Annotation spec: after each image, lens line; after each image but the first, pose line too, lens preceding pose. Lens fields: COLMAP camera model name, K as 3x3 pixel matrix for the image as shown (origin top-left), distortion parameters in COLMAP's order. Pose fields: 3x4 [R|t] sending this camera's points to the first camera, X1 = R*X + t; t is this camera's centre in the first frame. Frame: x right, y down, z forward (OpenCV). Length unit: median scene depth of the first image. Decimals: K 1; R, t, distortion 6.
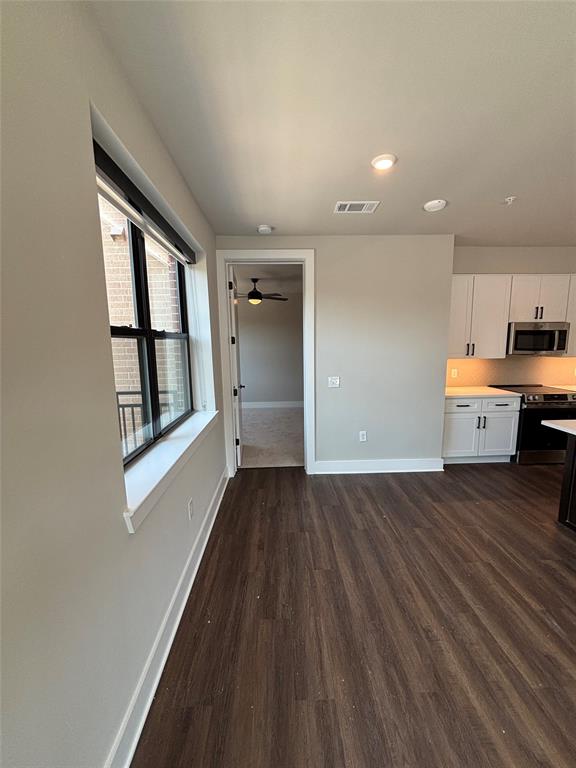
lens RADIAL K [[307.4, 0, 289.0], [0, 307.4, 385.2], [0, 0, 1]] dist [-0.000395, -0.000459]
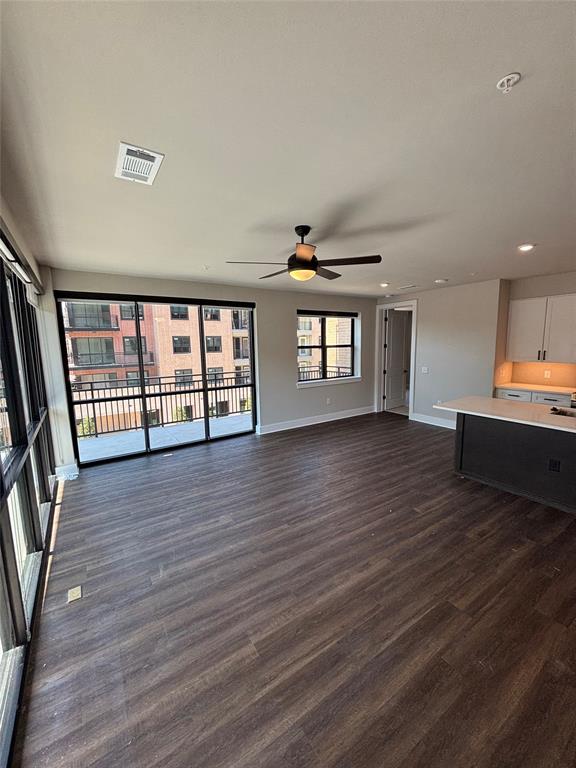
lens RADIAL K [[309.0, 0, 286.9], [0, 309.0, 383.7], [0, 0, 1]] dist [-0.001668, -0.000393]
pose [[0.517575, 0.118013, -0.847460, 1.203202], [-0.104881, 0.991724, 0.074047, 0.016991], [0.849185, 0.050558, 0.525669, -0.593452]]
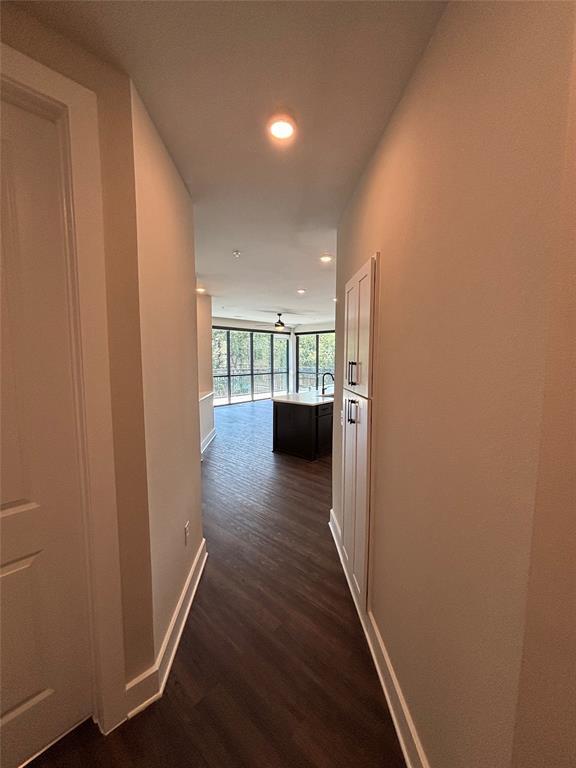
lens RADIAL K [[309.0, 0, 286.9], [0, 309.0, 383.7], [0, 0, 1]] dist [-0.001668, -0.000393]
pose [[-0.711683, 0.077982, -0.698159, 2.120204], [-0.083788, 0.977303, 0.194573, -0.235640], [0.697486, 0.196972, -0.688996, 1.450914]]
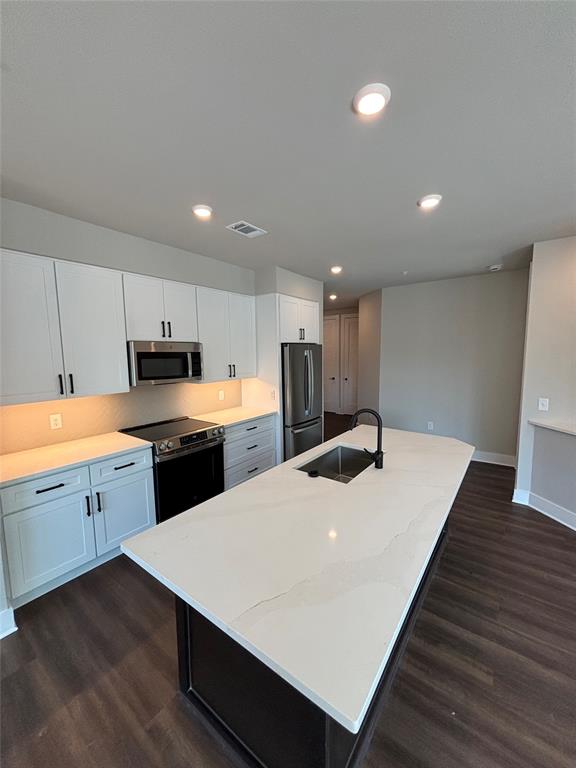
lens RADIAL K [[307.4, 0, 289.0], [0, 307.4, 385.2], [0, 0, 1]] dist [-0.000395, -0.000459]
pose [[0.631447, -0.081976, 0.771074, 0.425415], [0.110612, 0.993749, 0.015067, -0.078724], [-0.767489, 0.075776, 0.636568, 0.303725]]
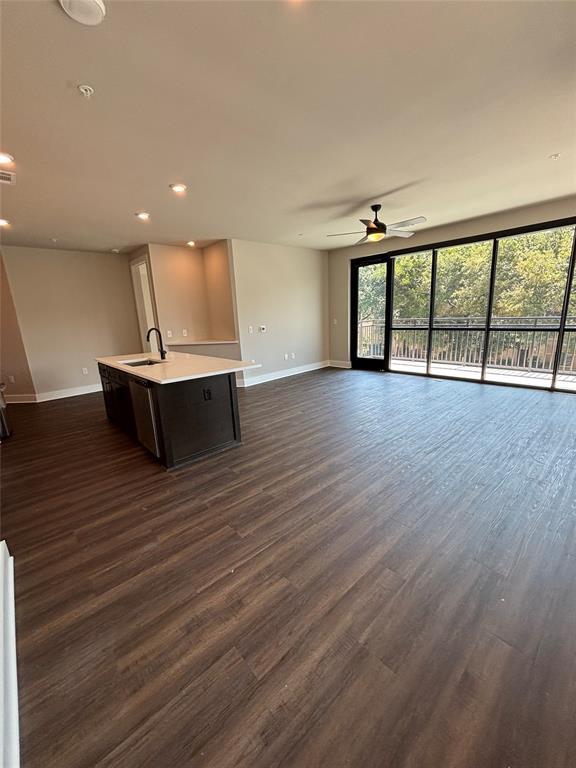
lens RADIAL K [[307.4, 0, 289.0], [0, 307.4, 385.2], [0, 0, 1]] dist [-0.000395, -0.000459]
pose [[-0.638795, -0.135291, 0.757389, -0.136600], [0.160115, 0.939488, 0.302863, -0.072350], [-0.752532, 0.314737, -0.578477, 0.853008]]
